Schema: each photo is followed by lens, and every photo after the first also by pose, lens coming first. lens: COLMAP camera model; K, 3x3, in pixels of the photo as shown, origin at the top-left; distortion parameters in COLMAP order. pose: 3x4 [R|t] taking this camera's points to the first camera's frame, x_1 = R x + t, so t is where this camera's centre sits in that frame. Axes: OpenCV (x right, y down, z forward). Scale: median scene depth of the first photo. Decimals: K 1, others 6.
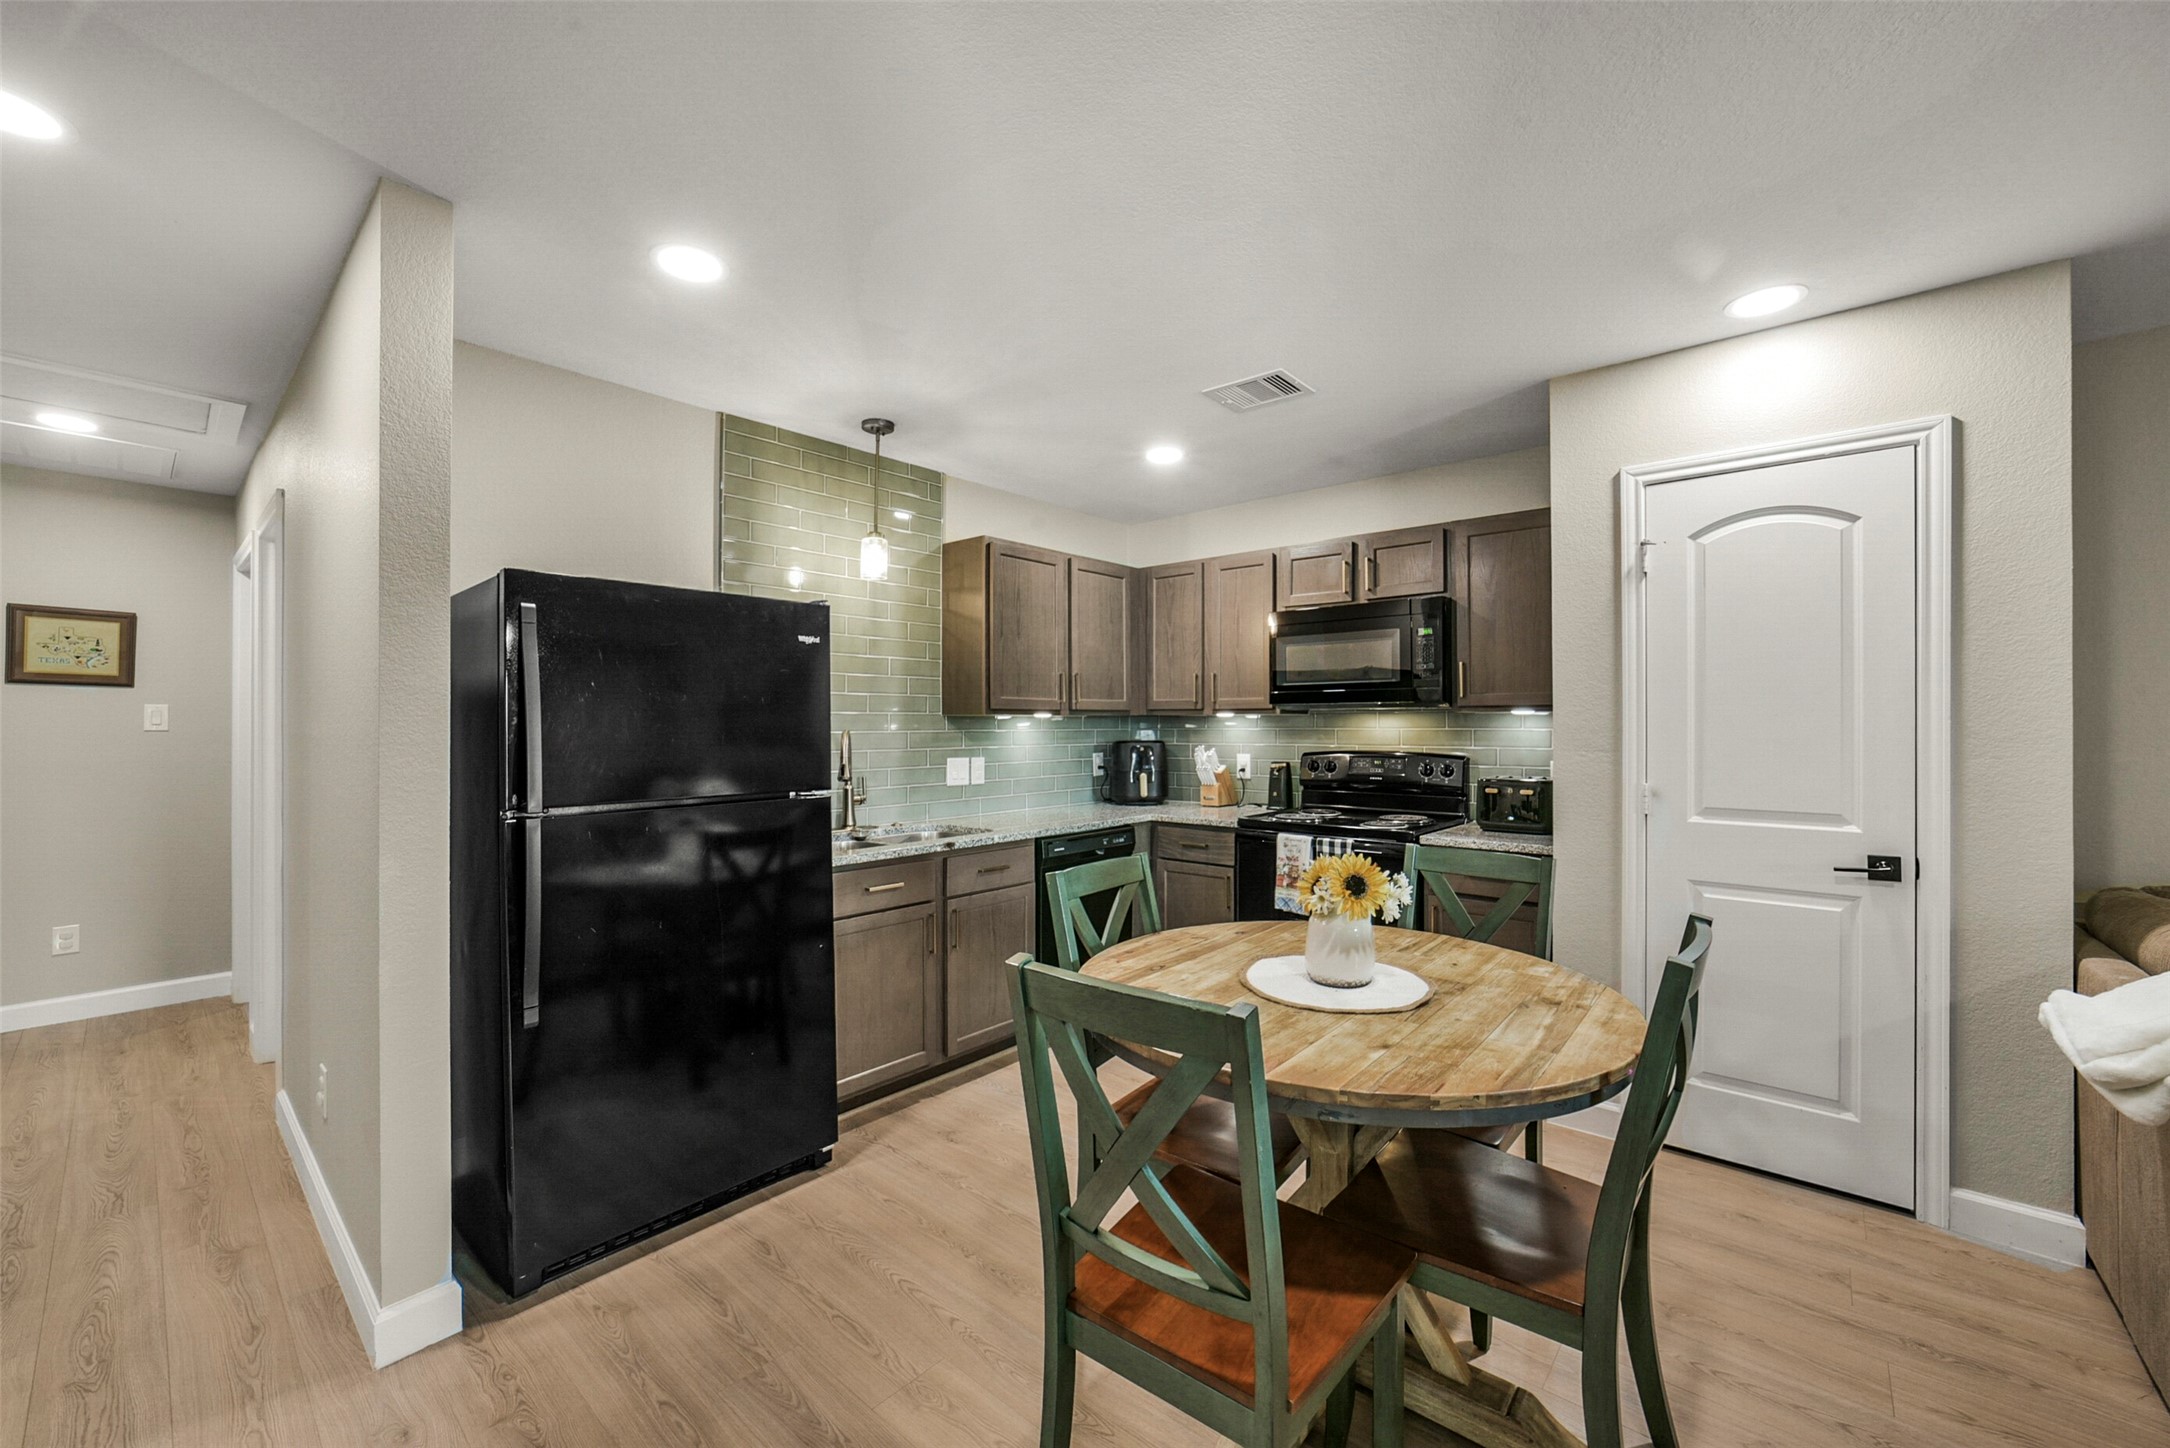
lens RADIAL K [[854.0, 0, 1085.0], [0, 854.0, 724.0], [0, 0, 1]] dist [-0.031053, 0.009496]
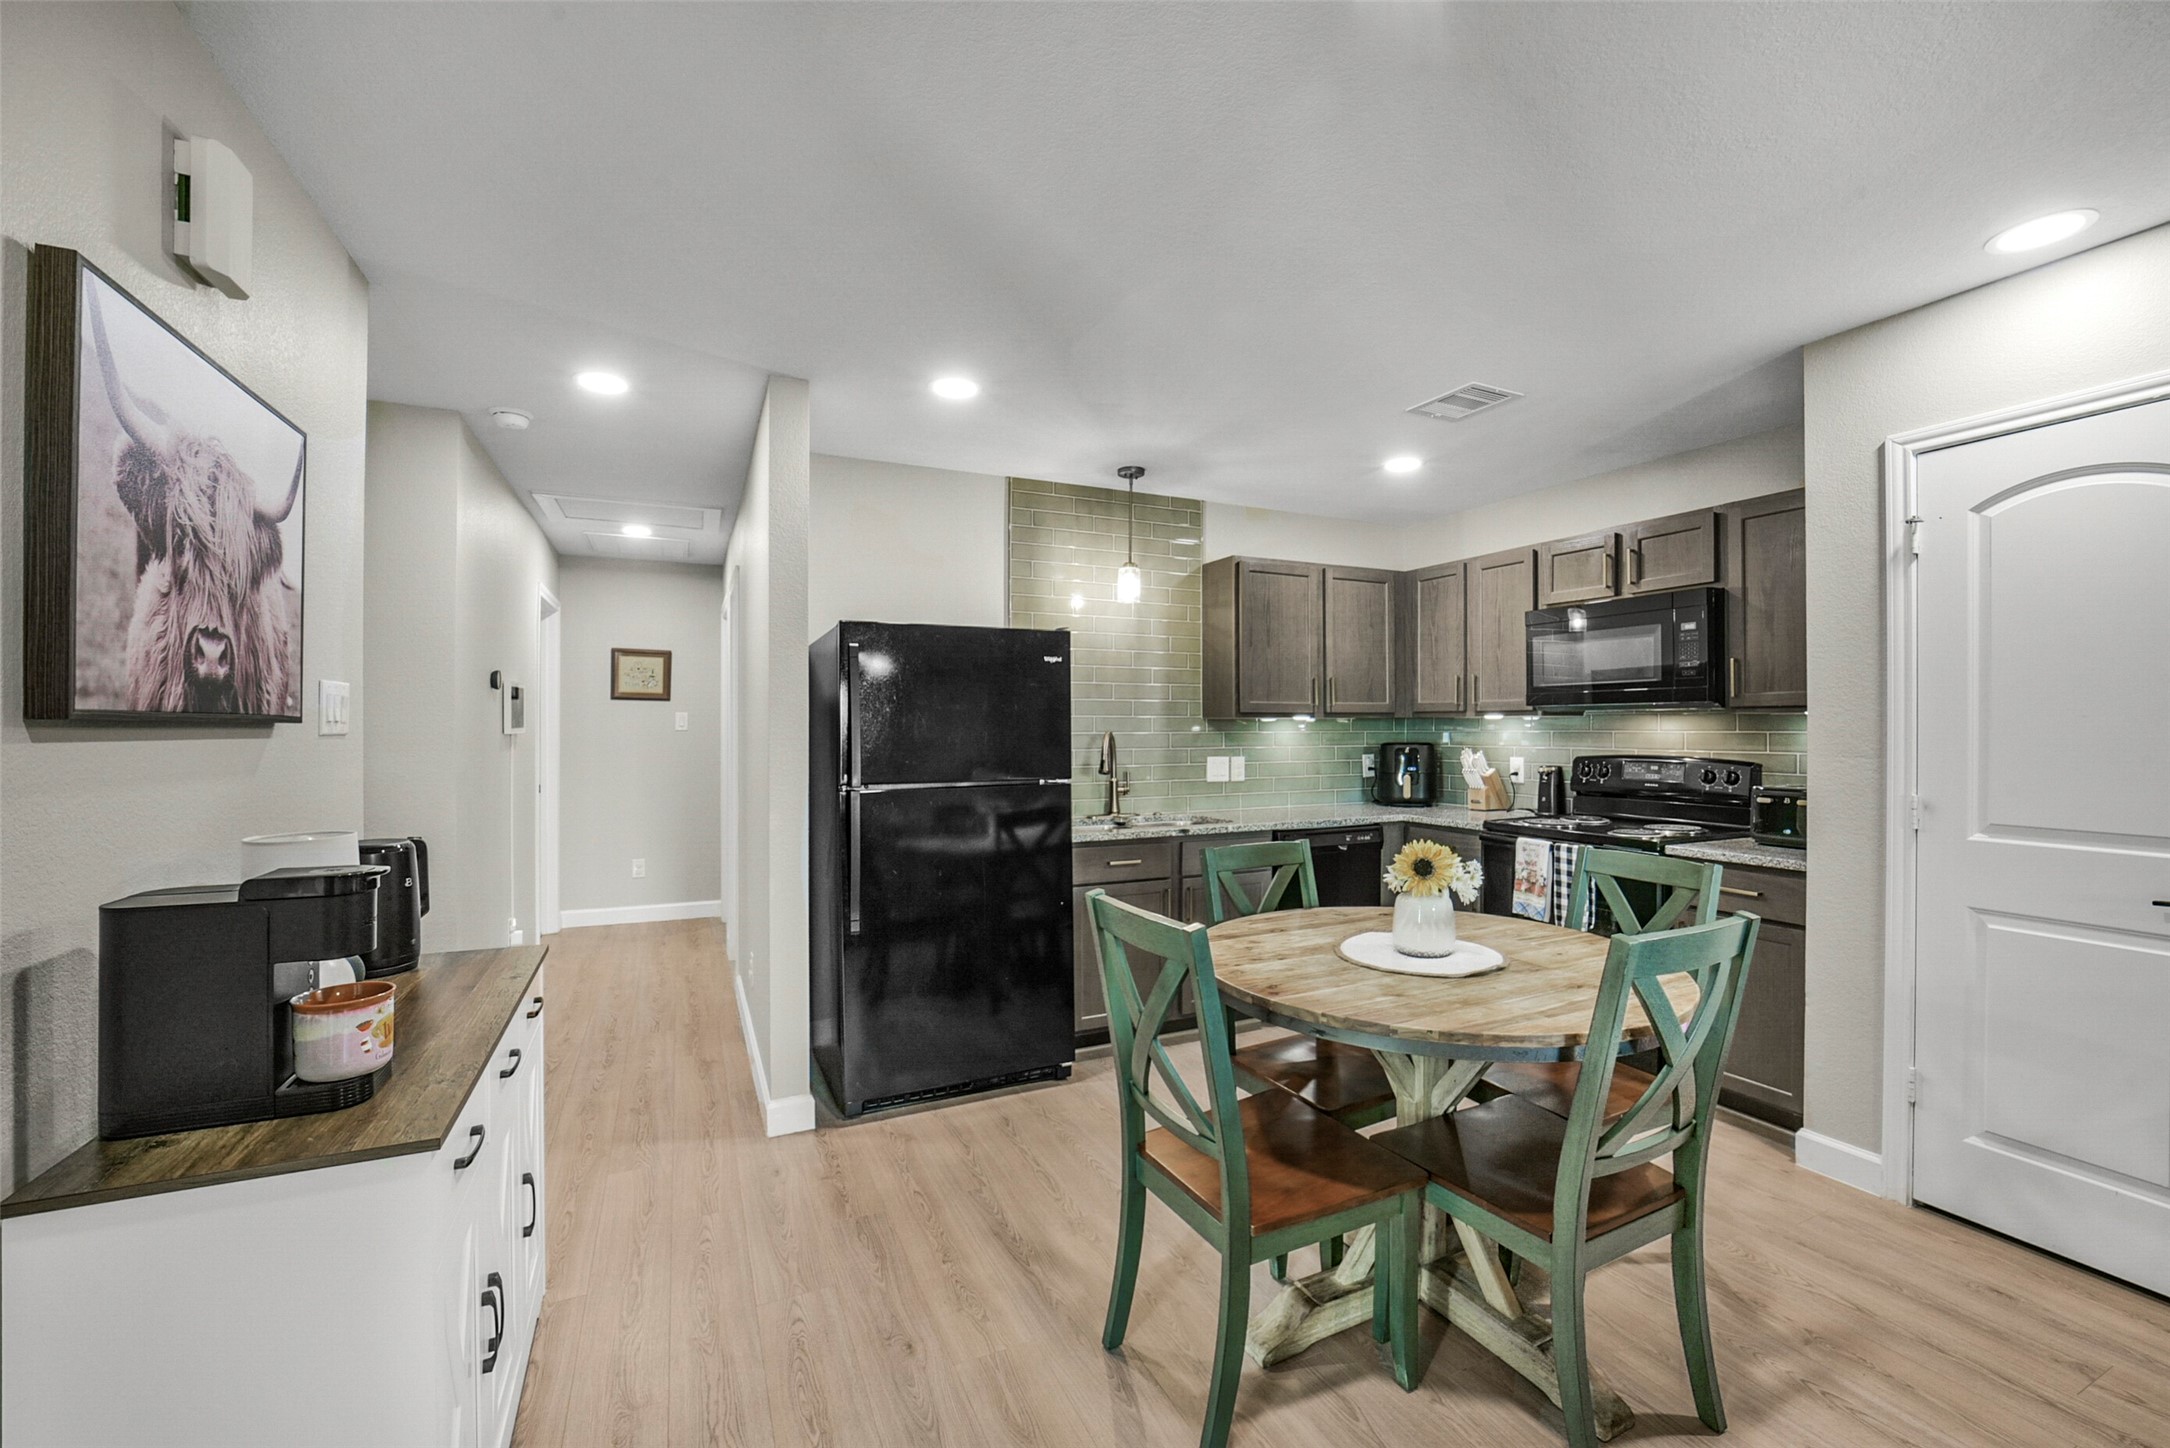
lens RADIAL K [[878.2, 0, 1089.0], [0, 878.2, 732.6], [0, 0, 1]] dist [-0.039752, 0.009822]
pose [[0.914019, 0.003238, -0.405659, 0.190984], [-0.000125, 0.999970, 0.007700, -0.000436], [0.405671, -0.006987, 0.913992, -0.127693]]
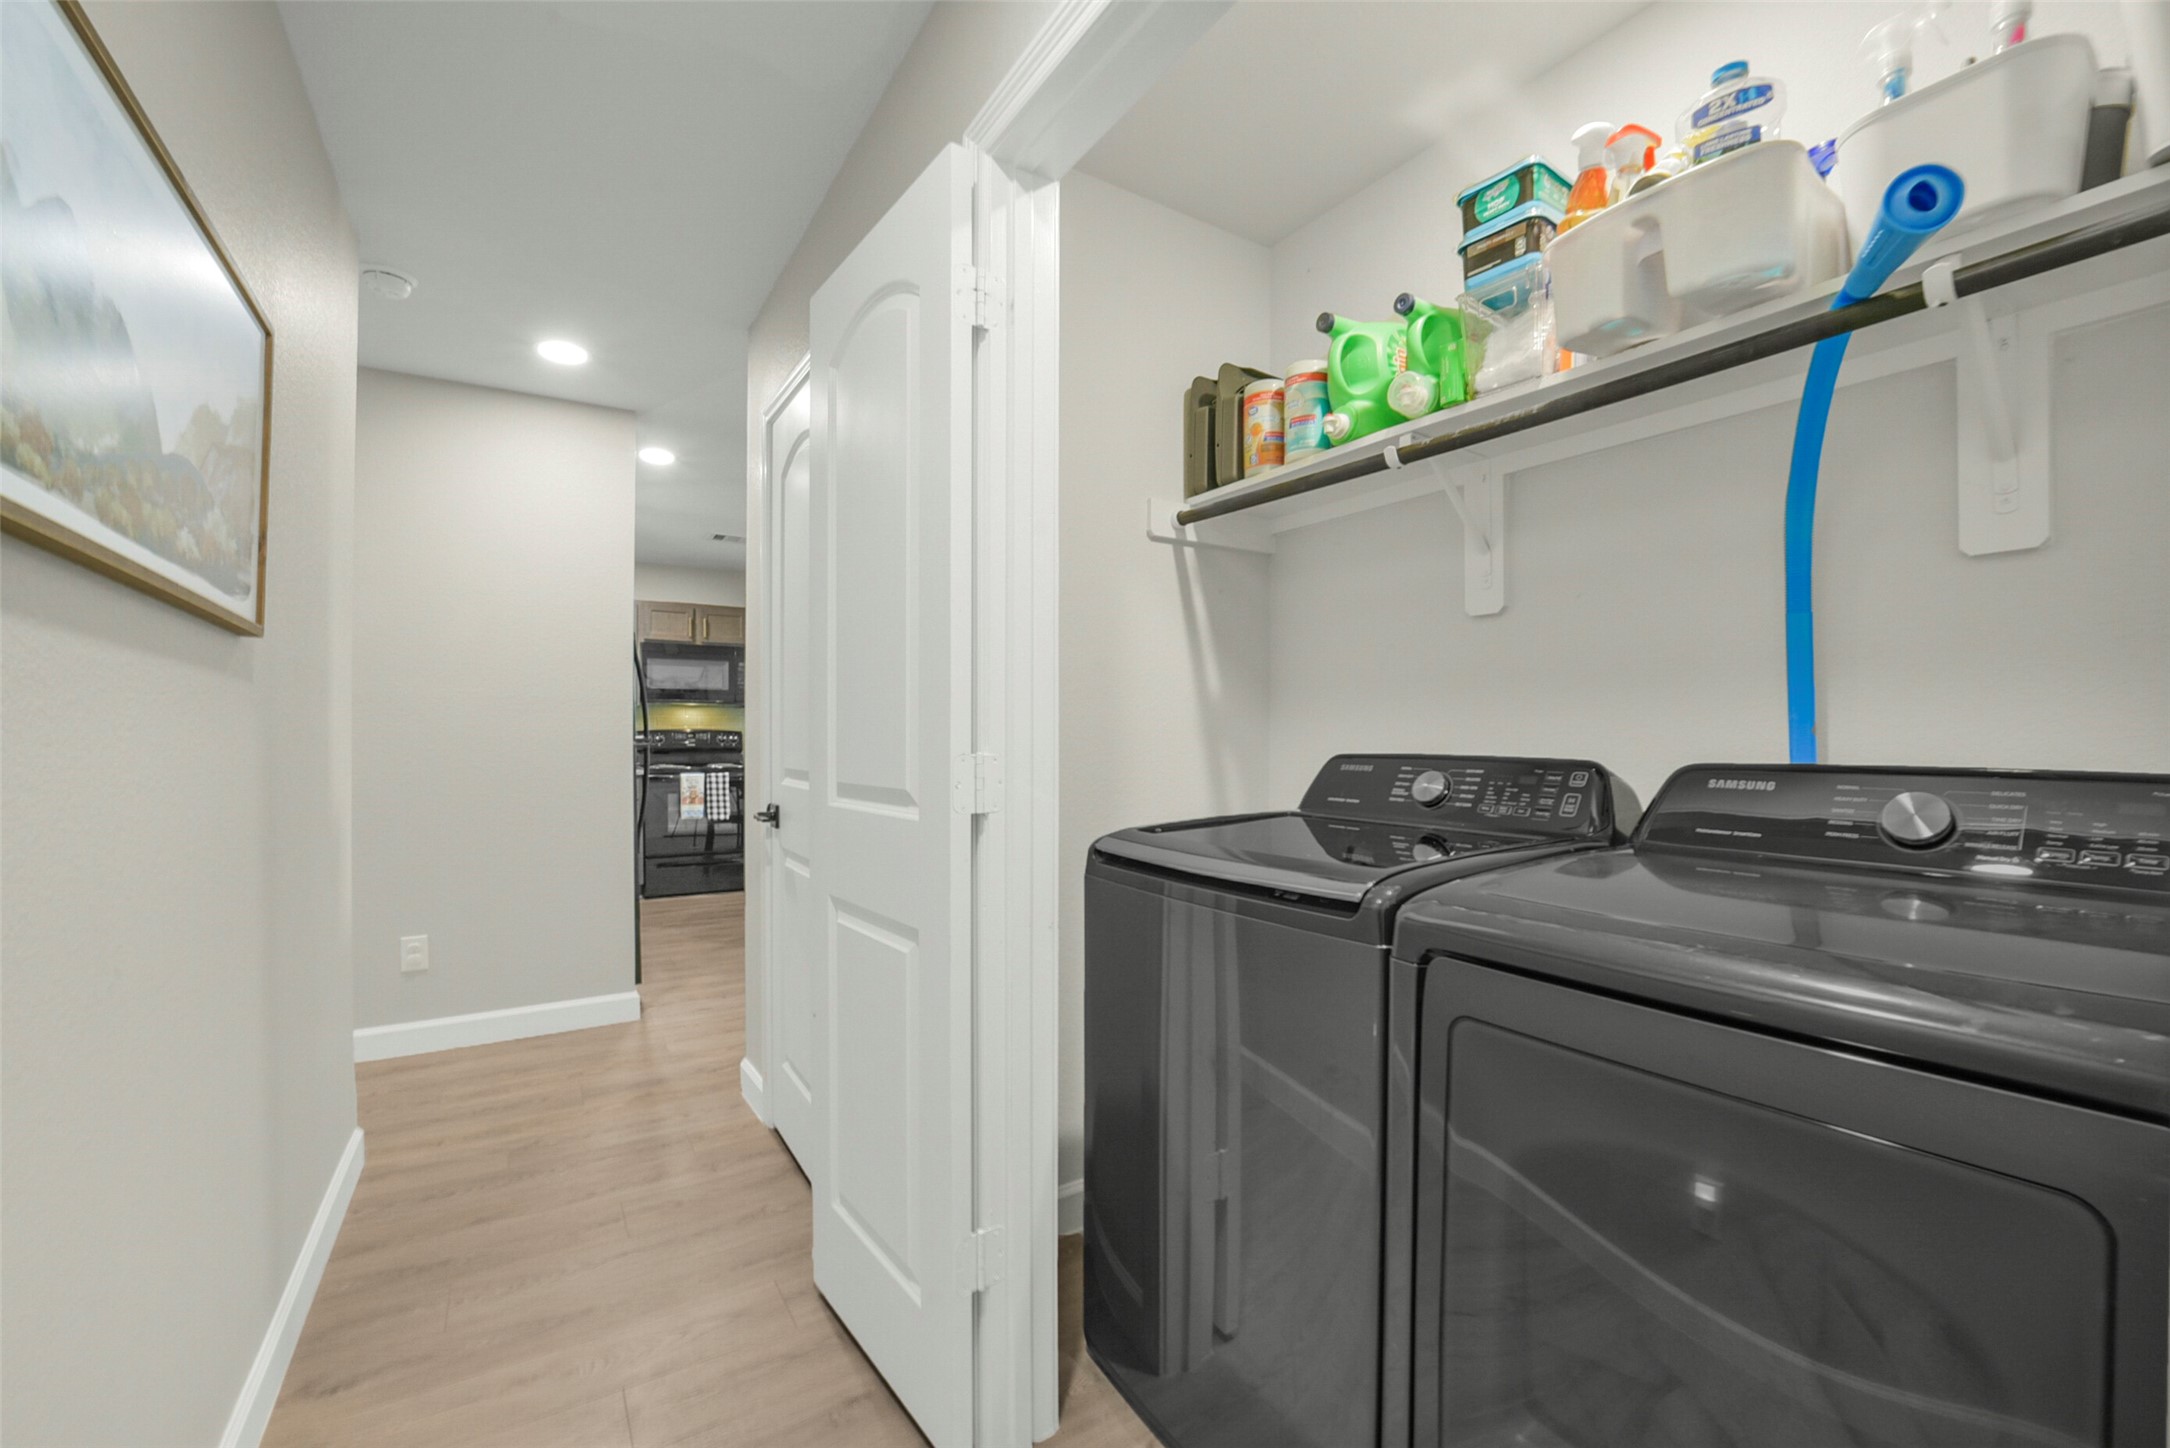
lens RADIAL K [[878.2, 0, 1089.0], [0, 878.2, 732.6], [0, 0, 1]] dist [-0.039752, 0.009822]
pose [[0.277133, 0.005971, 0.960813, -1.311454], [0.003108, 0.999970, -0.007111, 0.062881], [-0.960826, 0.004957, 0.277106, -0.300912]]
